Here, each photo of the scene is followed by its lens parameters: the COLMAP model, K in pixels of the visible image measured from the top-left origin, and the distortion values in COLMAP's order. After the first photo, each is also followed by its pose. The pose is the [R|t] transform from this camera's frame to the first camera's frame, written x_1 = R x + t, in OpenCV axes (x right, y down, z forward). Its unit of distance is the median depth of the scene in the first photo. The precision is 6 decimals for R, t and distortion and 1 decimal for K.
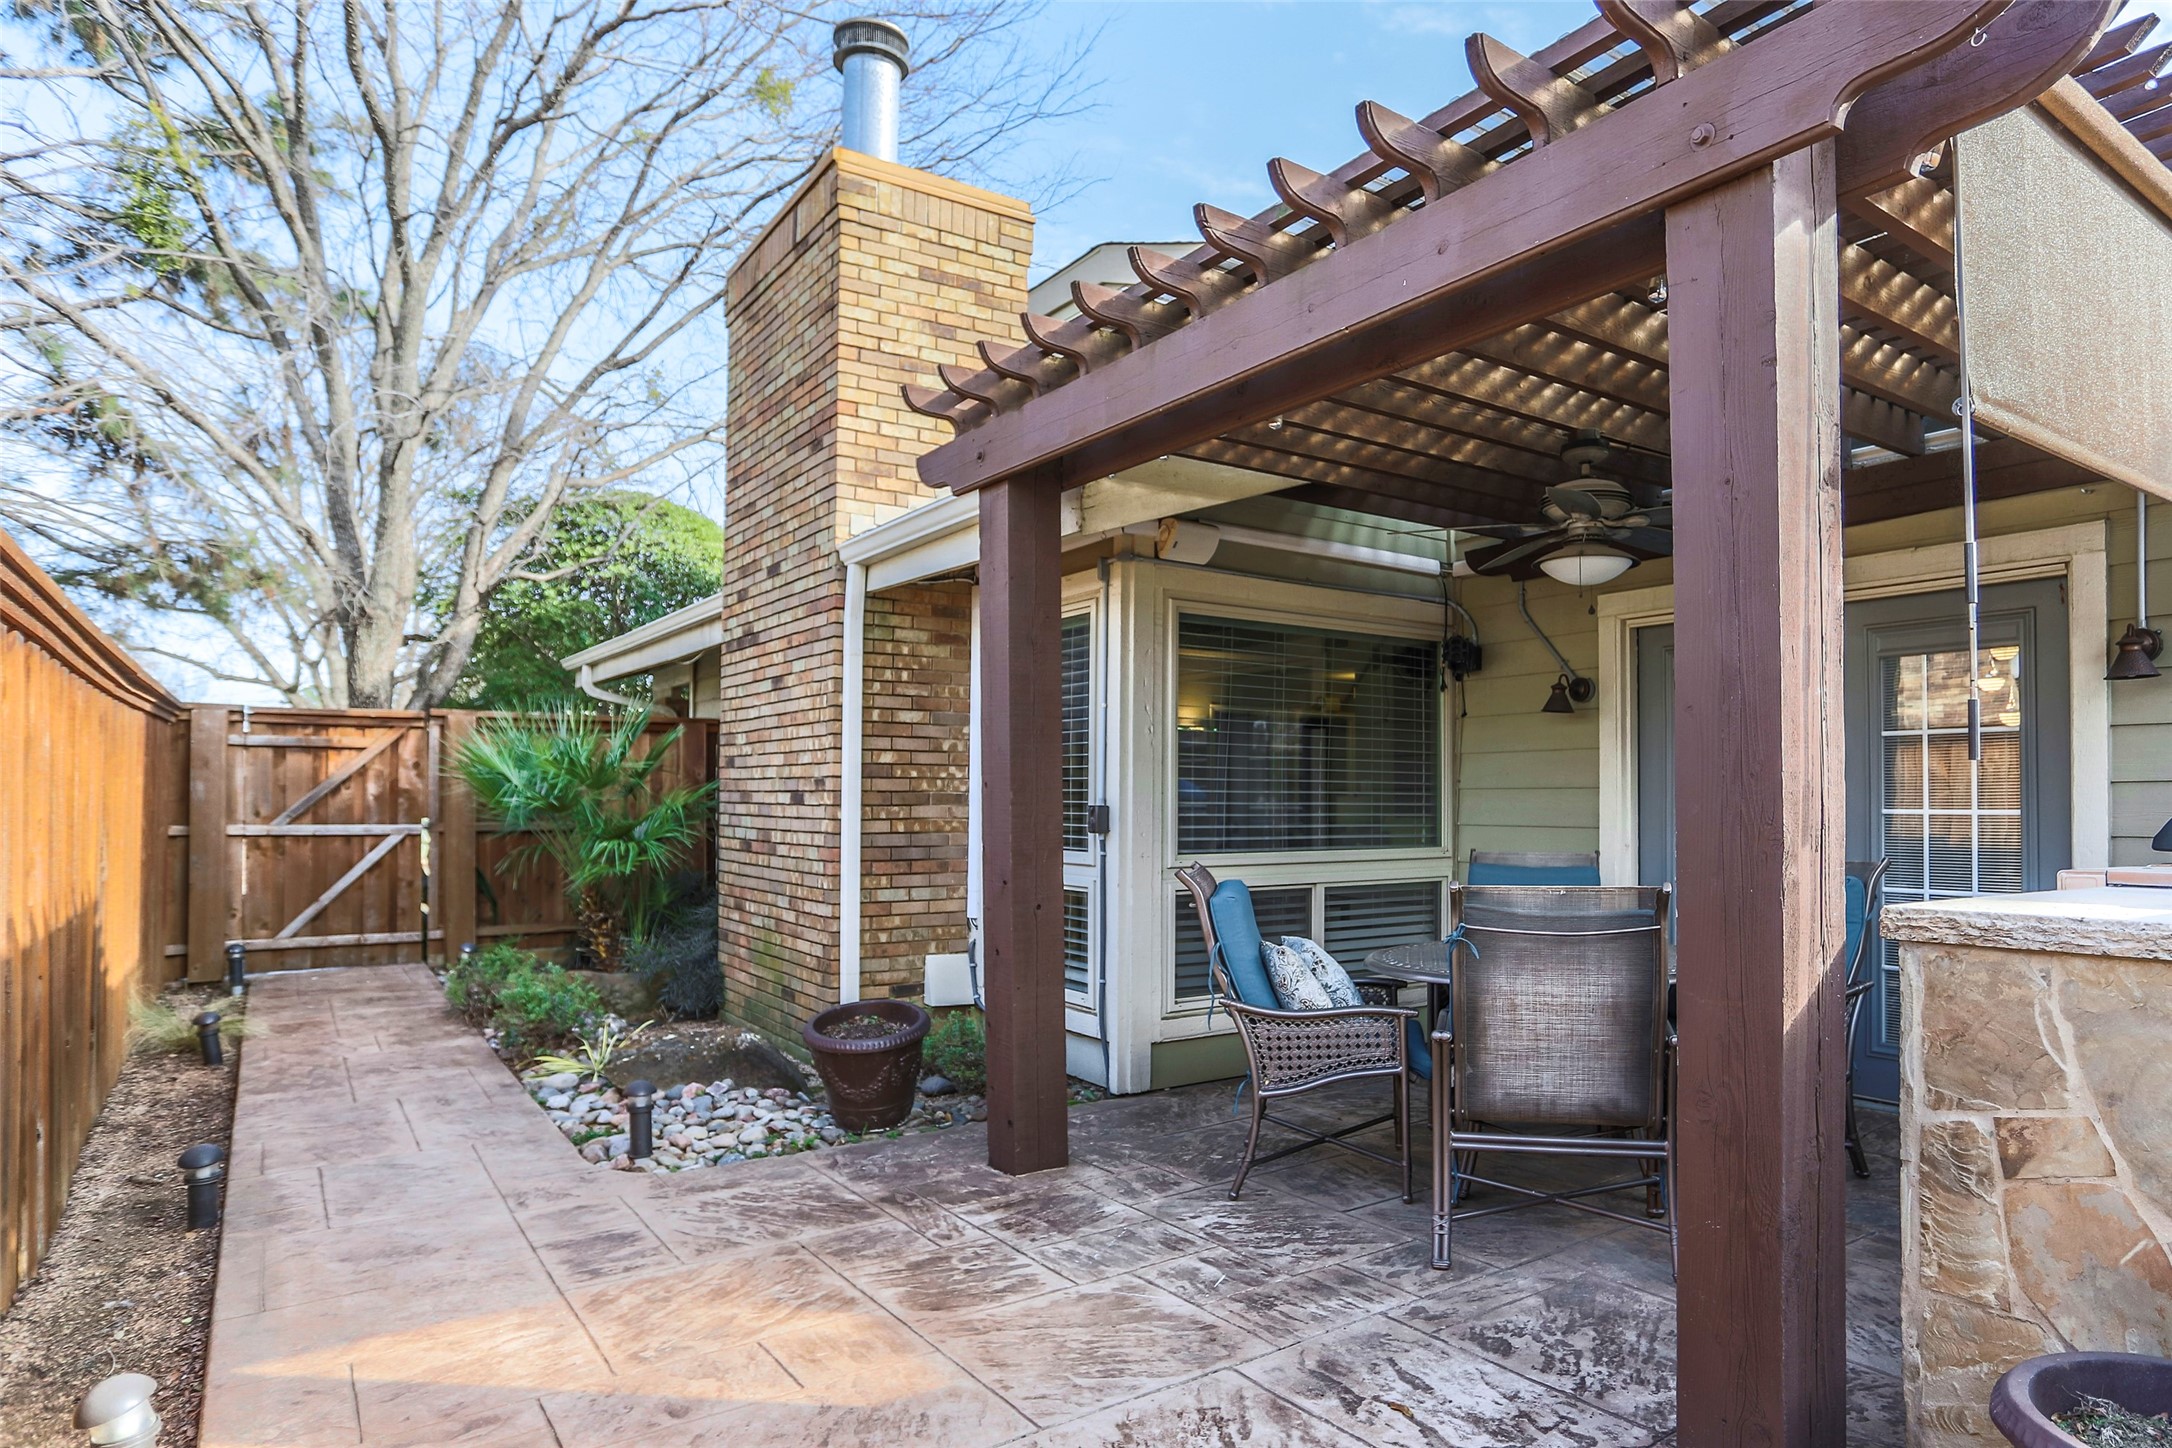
lens RADIAL K [[1119.6, 0, 1086.0], [0, 1119.6, 724.0], [0, 0, 1]] dist [-0.054110, 0.030037]
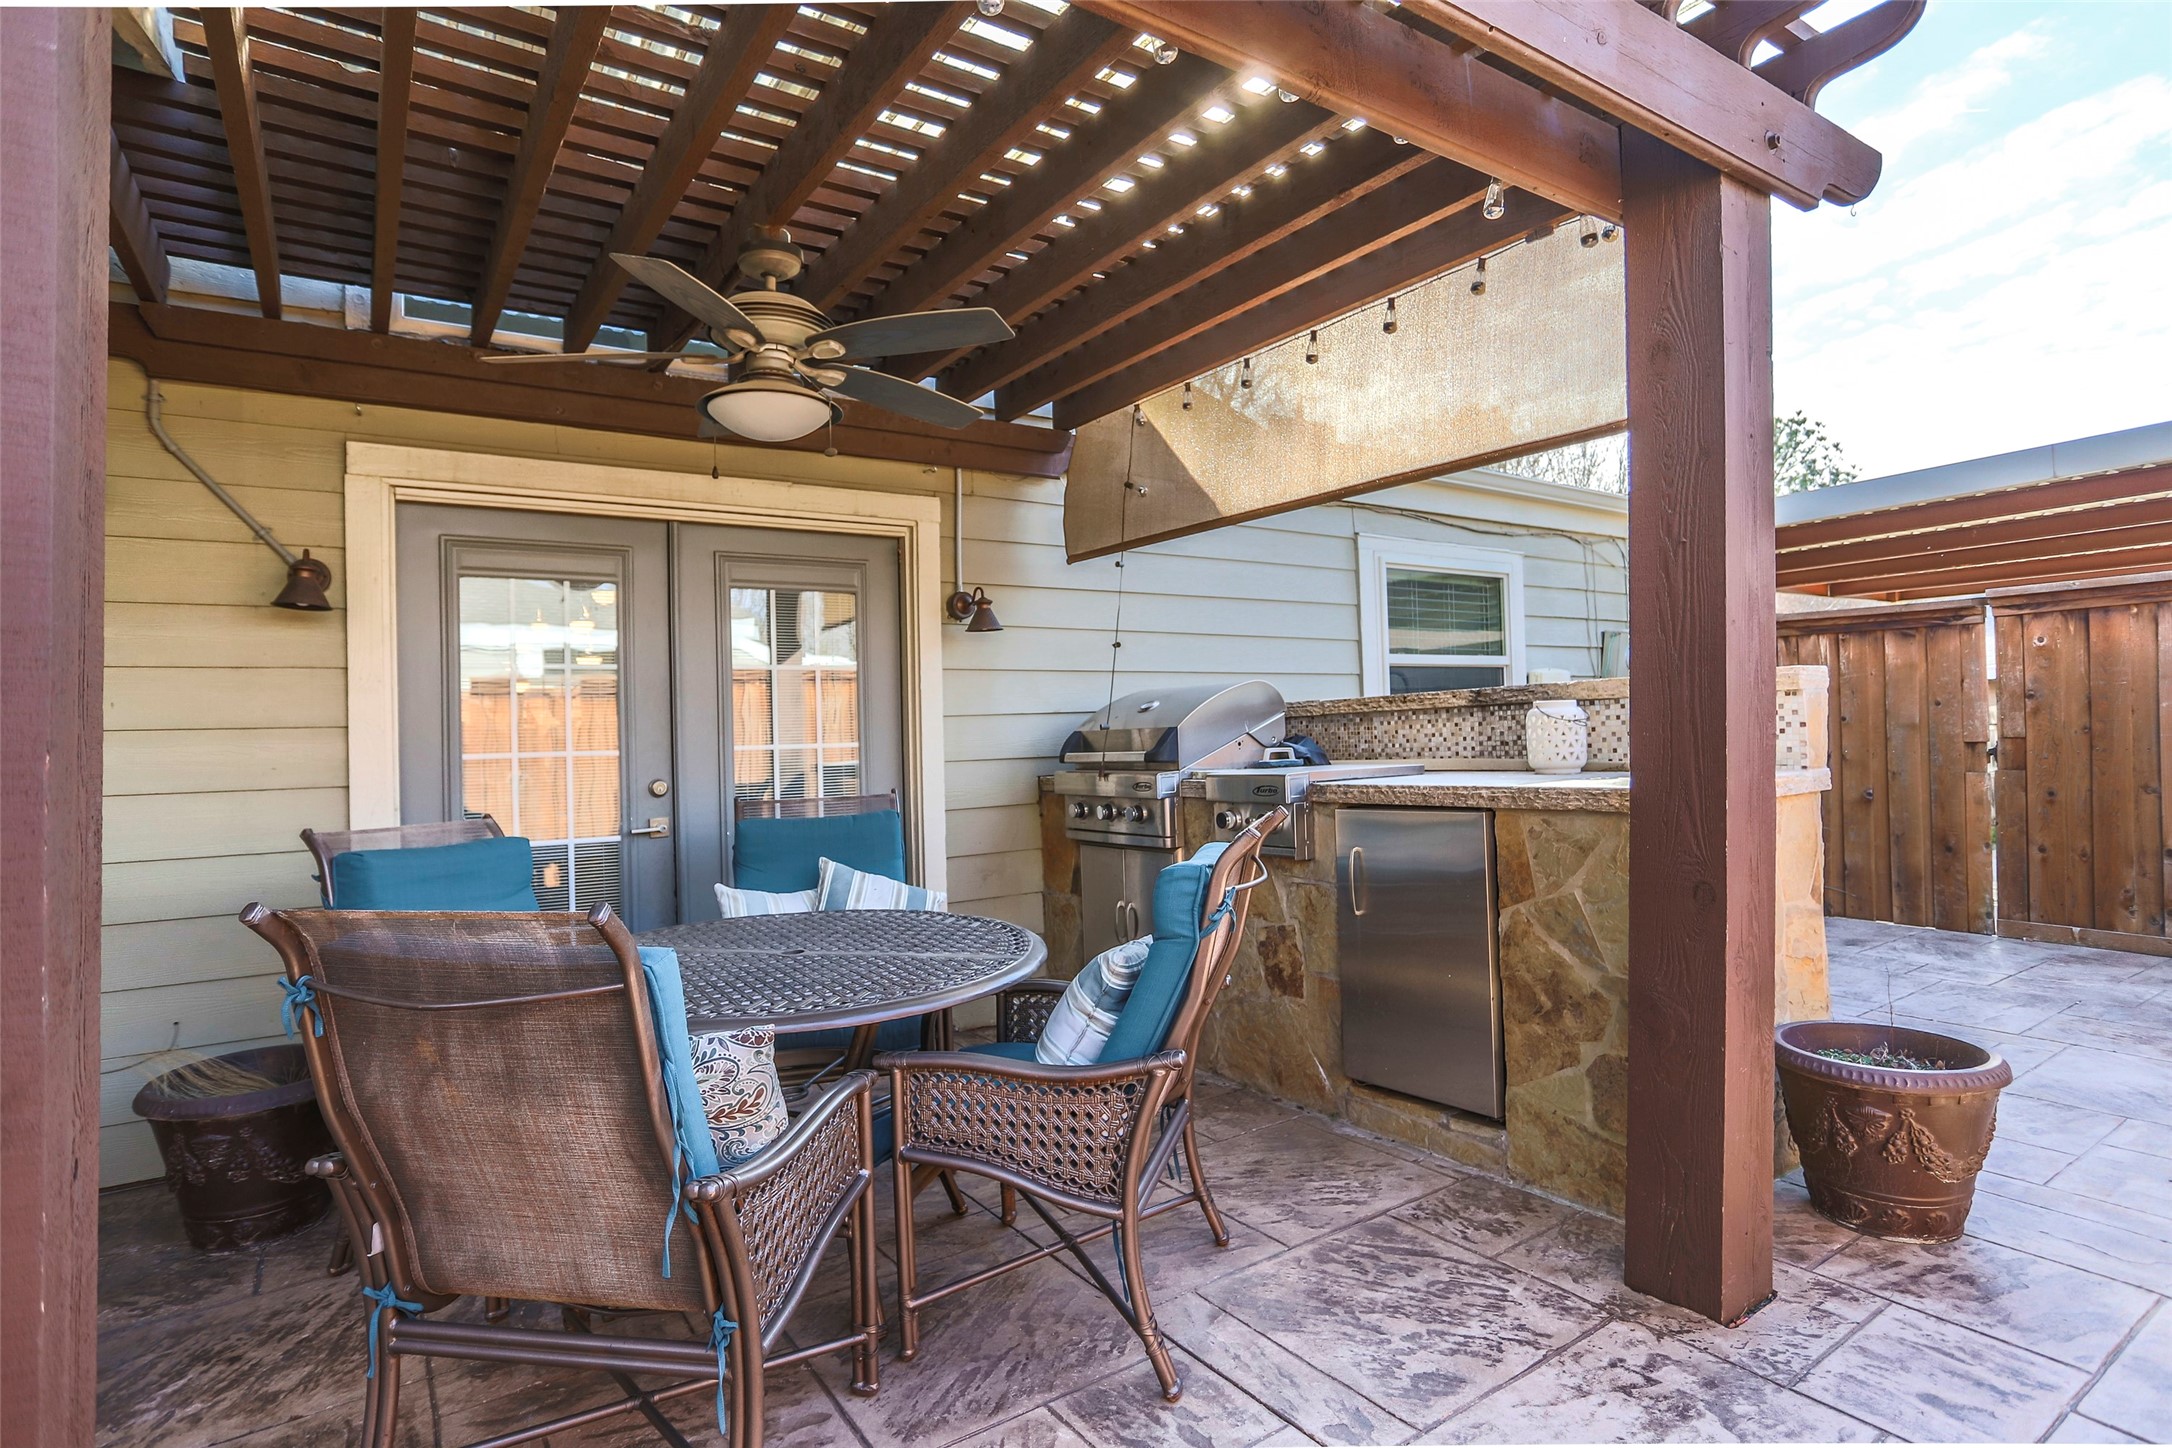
lens RADIAL K [[1119.6, 0, 1086.0], [0, 1119.6, 724.0], [0, 0, 1]] dist [-0.054110, 0.030037]
pose [[0.018381, -0.001275, 0.999830, -0.439953], [-0.038338, 0.999263, 0.001979, 0.081277], [-0.999096, -0.038368, 0.018318, 1.238940]]
